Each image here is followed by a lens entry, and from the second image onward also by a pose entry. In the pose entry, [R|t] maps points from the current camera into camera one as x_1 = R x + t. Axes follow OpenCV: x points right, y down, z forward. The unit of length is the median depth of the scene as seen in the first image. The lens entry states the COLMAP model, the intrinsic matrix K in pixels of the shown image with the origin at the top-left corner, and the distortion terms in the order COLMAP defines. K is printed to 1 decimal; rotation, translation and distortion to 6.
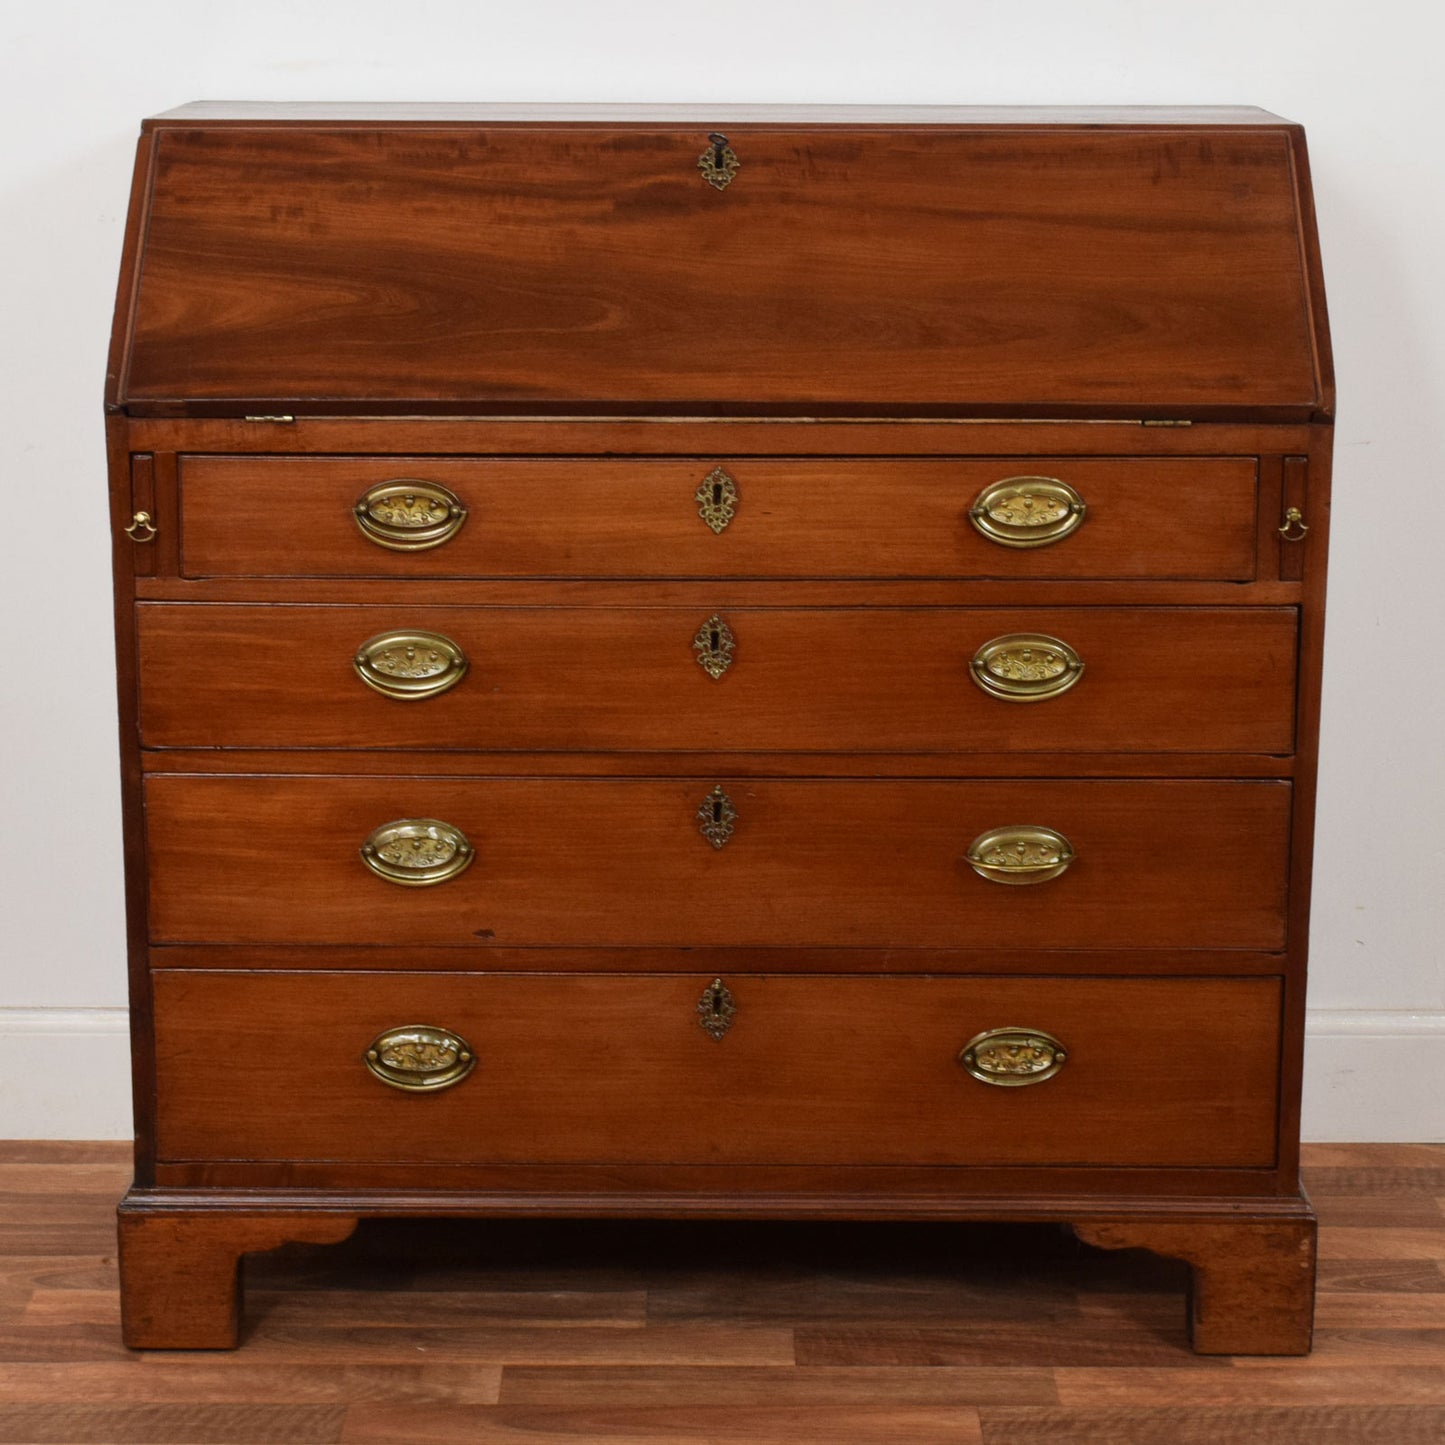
lens RADIAL K [[3594.4, 0, 764.7], [0, 3594.4, 722.6], [0, 0, 1]] dist [0.014529, -0.194514]
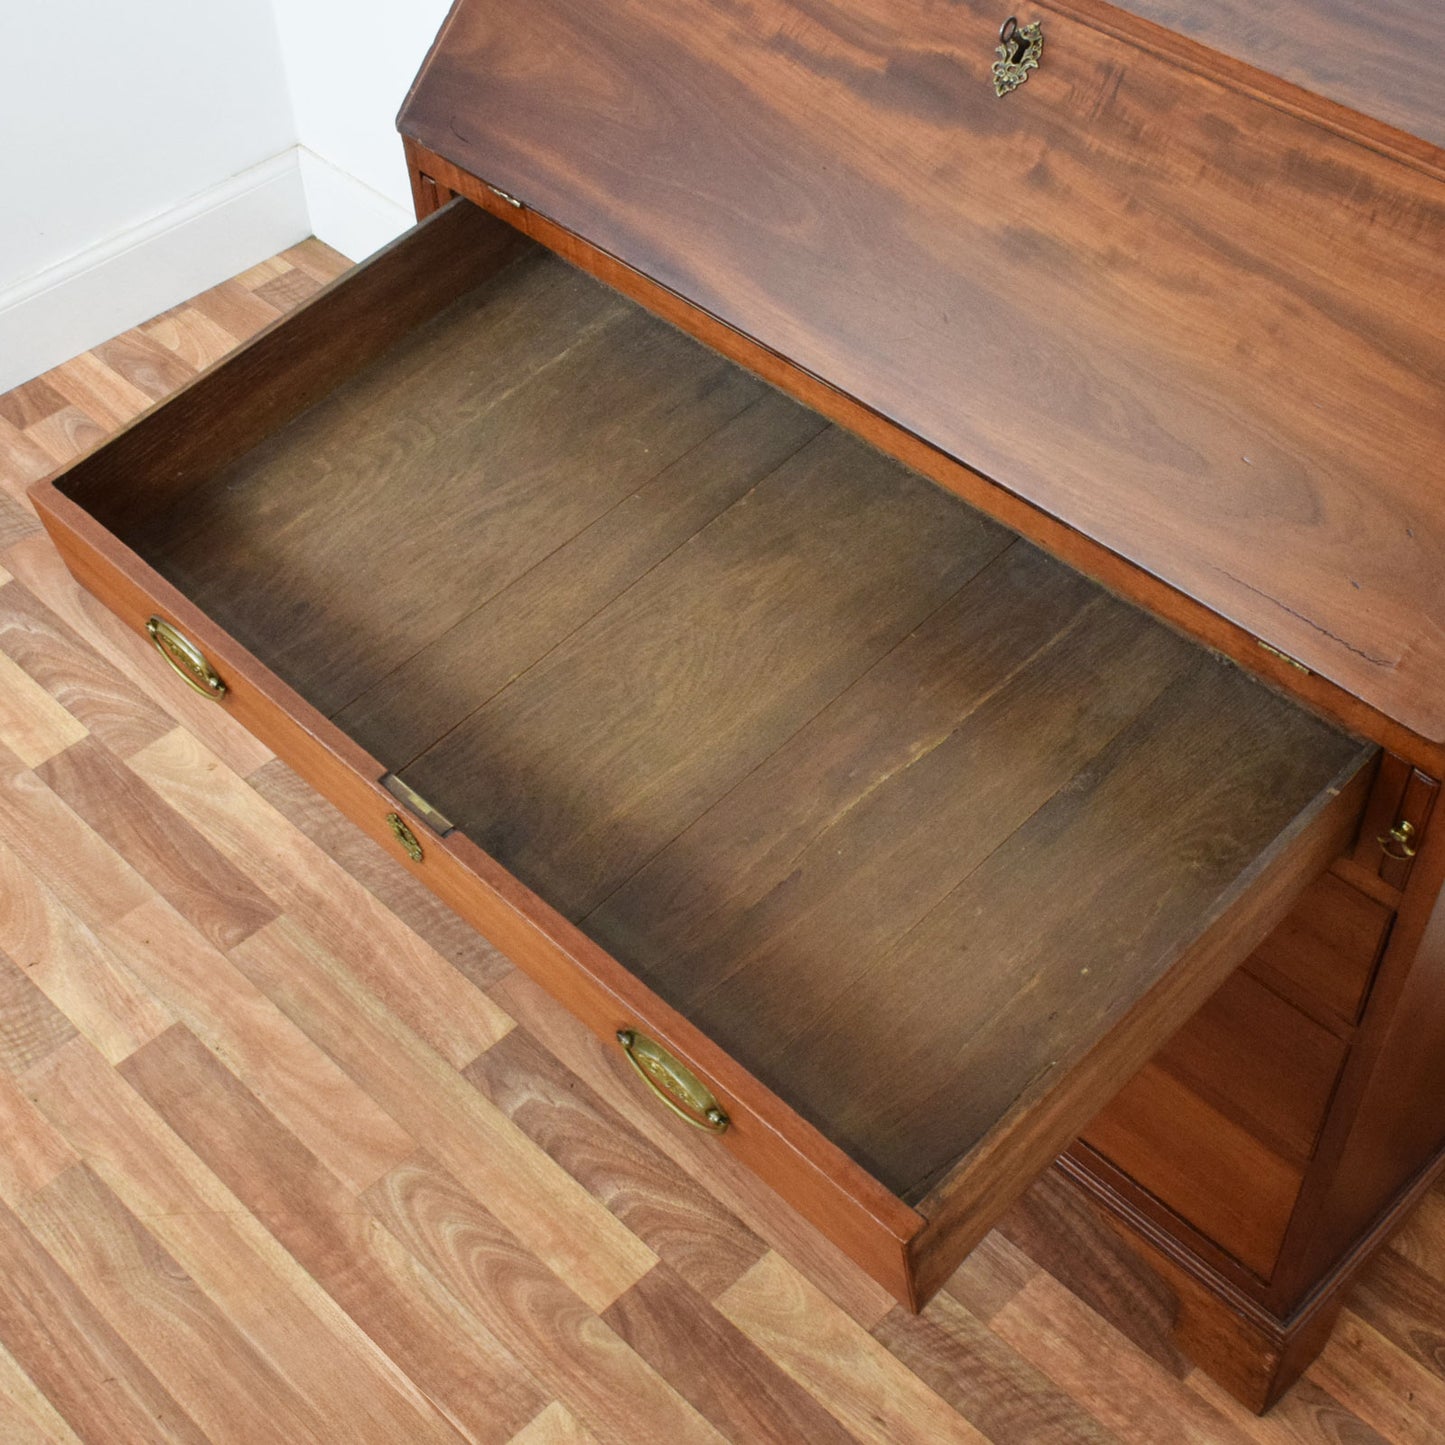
lens RADIAL K [[2120.9, 0, 741.2], [0, 2120.9, 721.7], [0, 0, 1]] dist [-0.016407, 0.001097]
pose [[0.702101, 0.506273, -0.500742, 0.254822], [-0.139821, 0.787539, 0.600193, -0.315073], [0.698216, -0.351382, 0.623719, 0.626284]]
